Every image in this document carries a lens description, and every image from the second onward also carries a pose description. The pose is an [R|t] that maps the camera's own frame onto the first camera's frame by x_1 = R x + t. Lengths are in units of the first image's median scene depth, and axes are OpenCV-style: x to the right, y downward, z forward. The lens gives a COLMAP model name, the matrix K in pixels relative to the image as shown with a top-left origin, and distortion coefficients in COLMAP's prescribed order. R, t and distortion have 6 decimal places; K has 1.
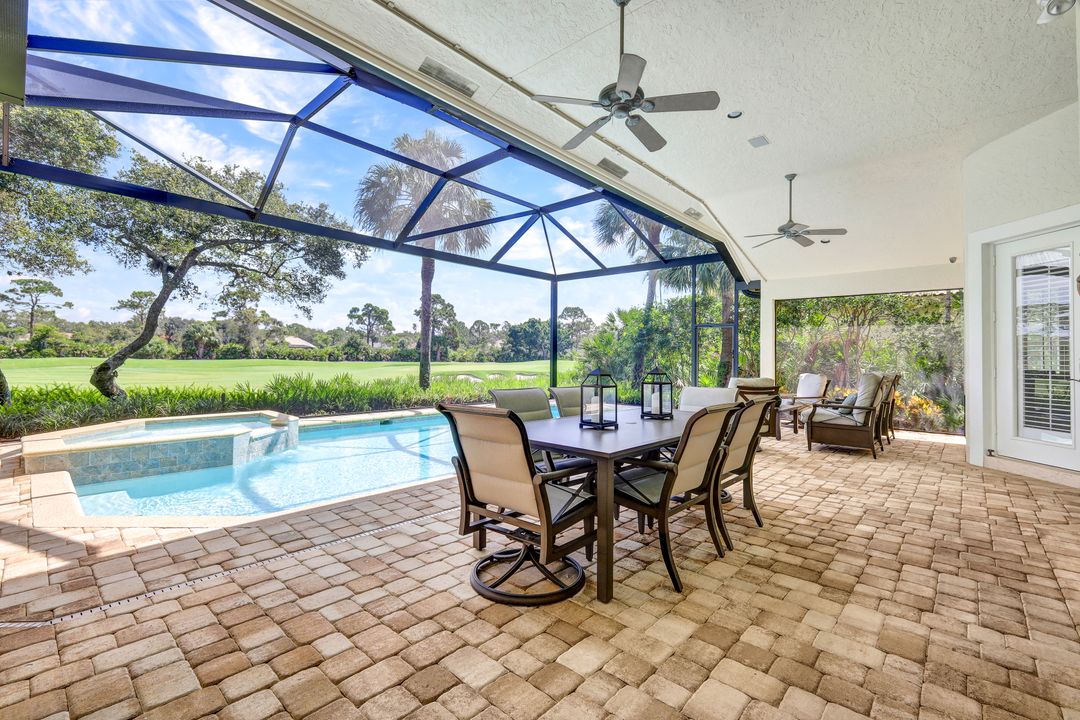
lens RADIAL K [[480.3, 0, 529.8], [0, 480.3, 337.2], [0, 0, 1]] dist [0.004095, 0.000540]
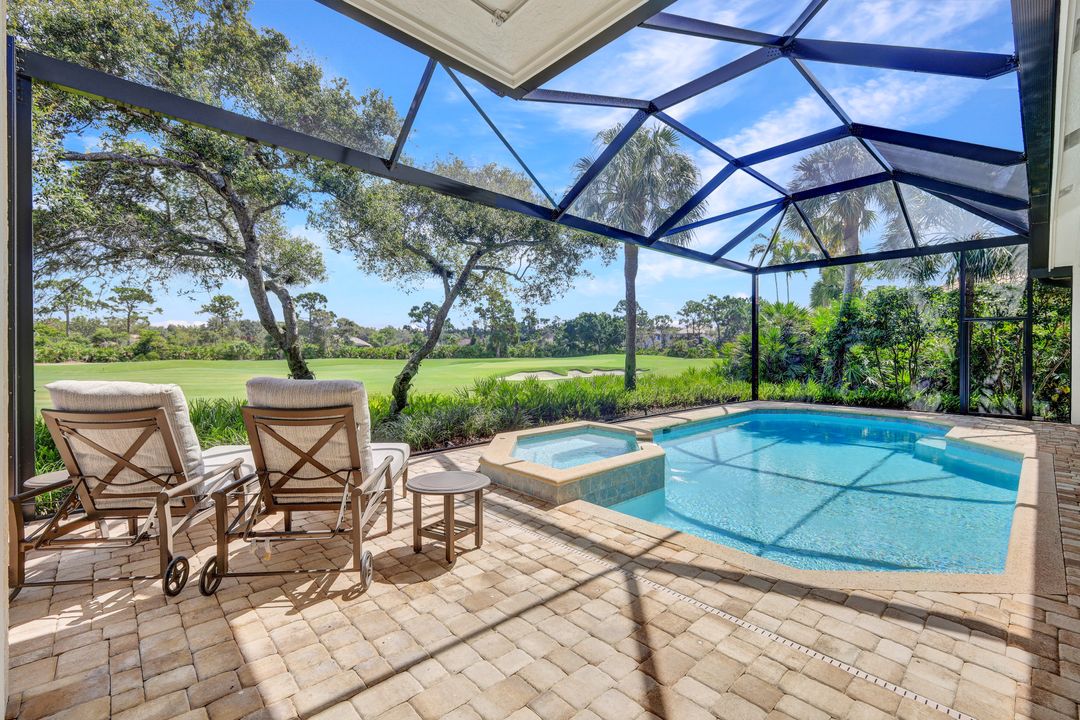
lens RADIAL K [[480.3, 0, 533.4], [0, 480.3, 338.3], [0, 0, 1]] dist [0.004095, 0.000540]
pose [[0.996332, -0.019777, -0.083260, -0.045024], [0.020926, 0.999697, 0.012945, -0.001987], [0.082979, -0.014639, 0.996444, 0.003632]]
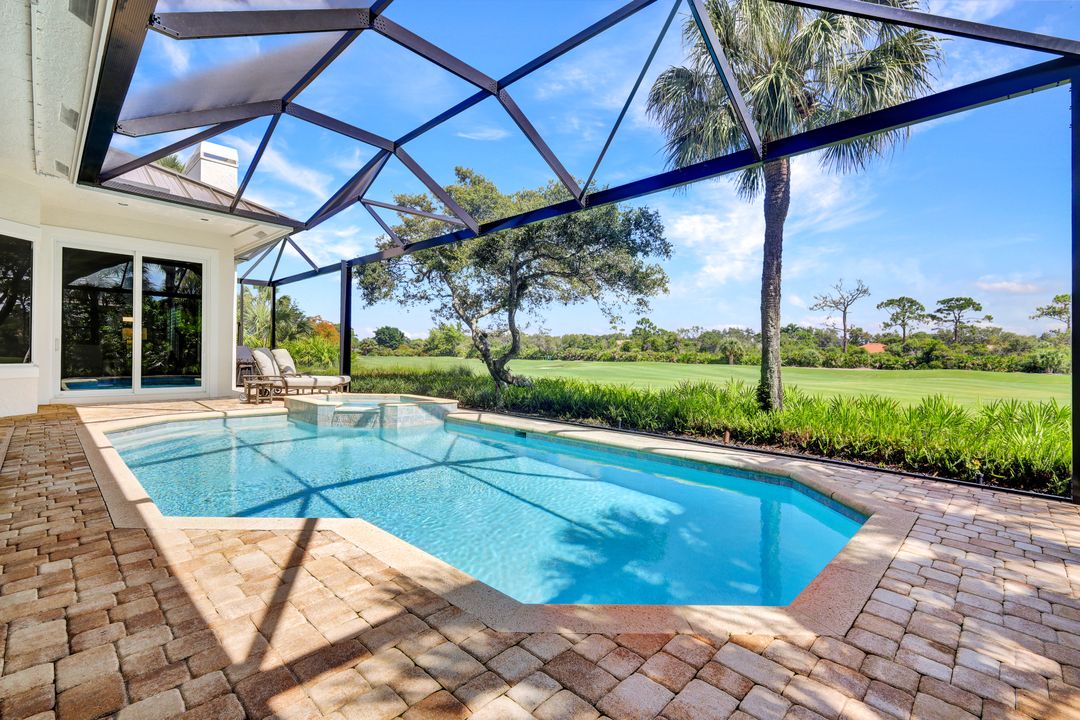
lens RADIAL K [[480.3, 0, 555.2], [0, 480.3, 366.0], [0, 0, 1]] dist [0.004095, 0.000540]
pose [[0.011379, 0.005782, -0.999919, 0.046661], [0.023180, 0.999713, 0.006045, 0.005728], [0.999667, -0.023247, 0.011242, 0.097805]]
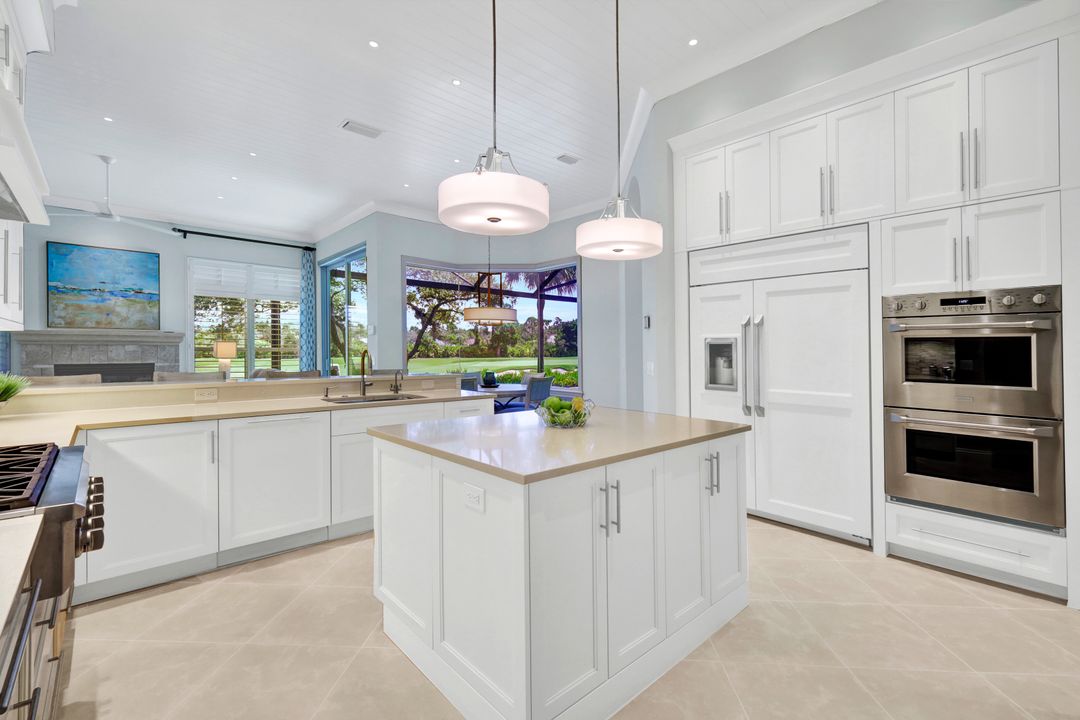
lens RADIAL K [[471.1, 0, 541.5], [0, 471.1, 342.5], [0, 0, 1]] dist [0.001466, -0.000258]
pose [[0.996704, -0.016678, -0.079395, -0.012519], [0.018485, 0.999585, 0.022083, -0.005949], [0.078994, -0.023478, 0.996599, -0.074669]]
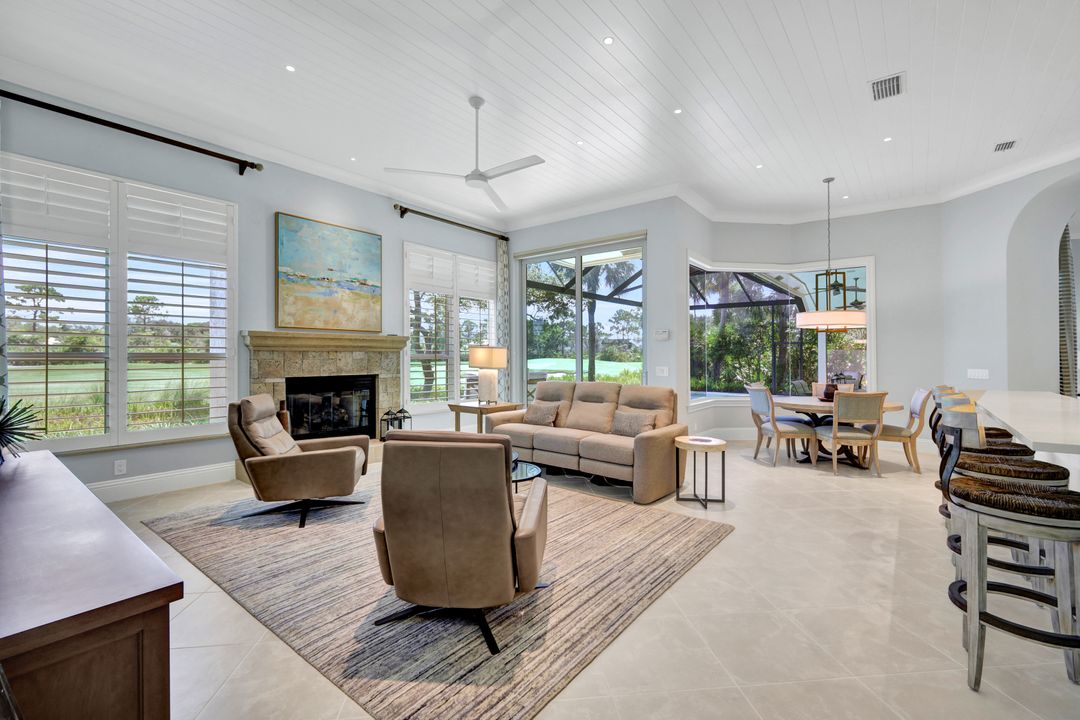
lens RADIAL K [[471.1, 0, 547.3], [0, 471.1, 351.8], [0, 0, 1]] dist [0.001466, -0.000258]
pose [[0.996668, -0.013244, 0.080481, -0.064831], [0.010342, 0.999285, 0.036372, -0.006920], [-0.080905, -0.035418, 0.996092, -0.065105]]
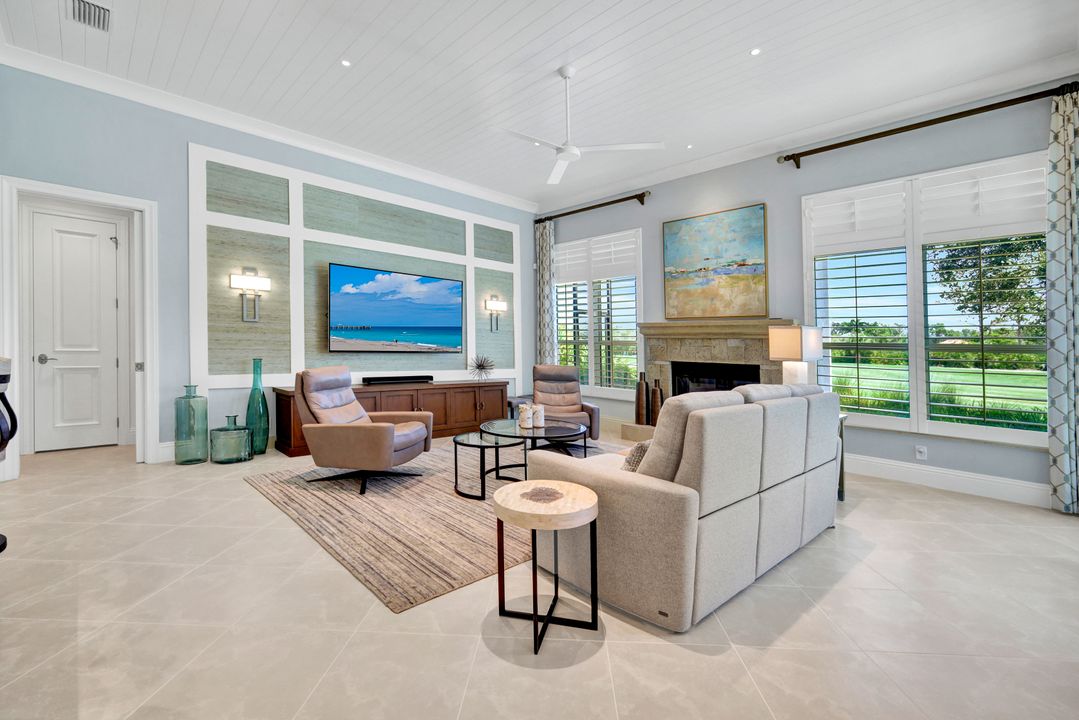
lens RADIAL K [[479.9, 0, 544.6], [0, 479.9, 334.9], [0, 0, 1]] dist [0.004095, 0.000540]
pose [[-0.057175, -0.043966, -0.997396, -0.026987], [0.016451, 0.998853, -0.044973, -0.003370], [0.998229, -0.018980, -0.056386, -0.023691]]
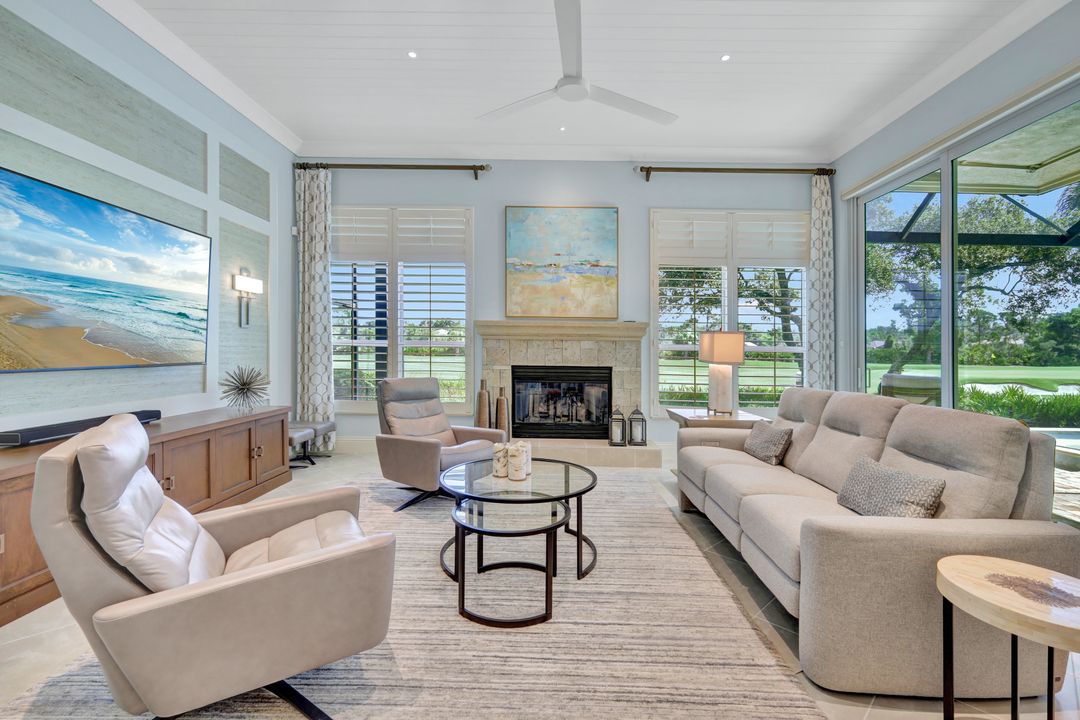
lens RADIAL K [[471.1, 0, 543.6], [0, 471.1, 348.7], [0, 0, 1]] dist [0.001466, -0.000258]
pose [[0.671355, -0.010474, -0.741062, -0.047512], [0.028190, 0.999537, 0.011411, -0.004900], [0.740599, -0.028552, 0.671340, -0.044360]]
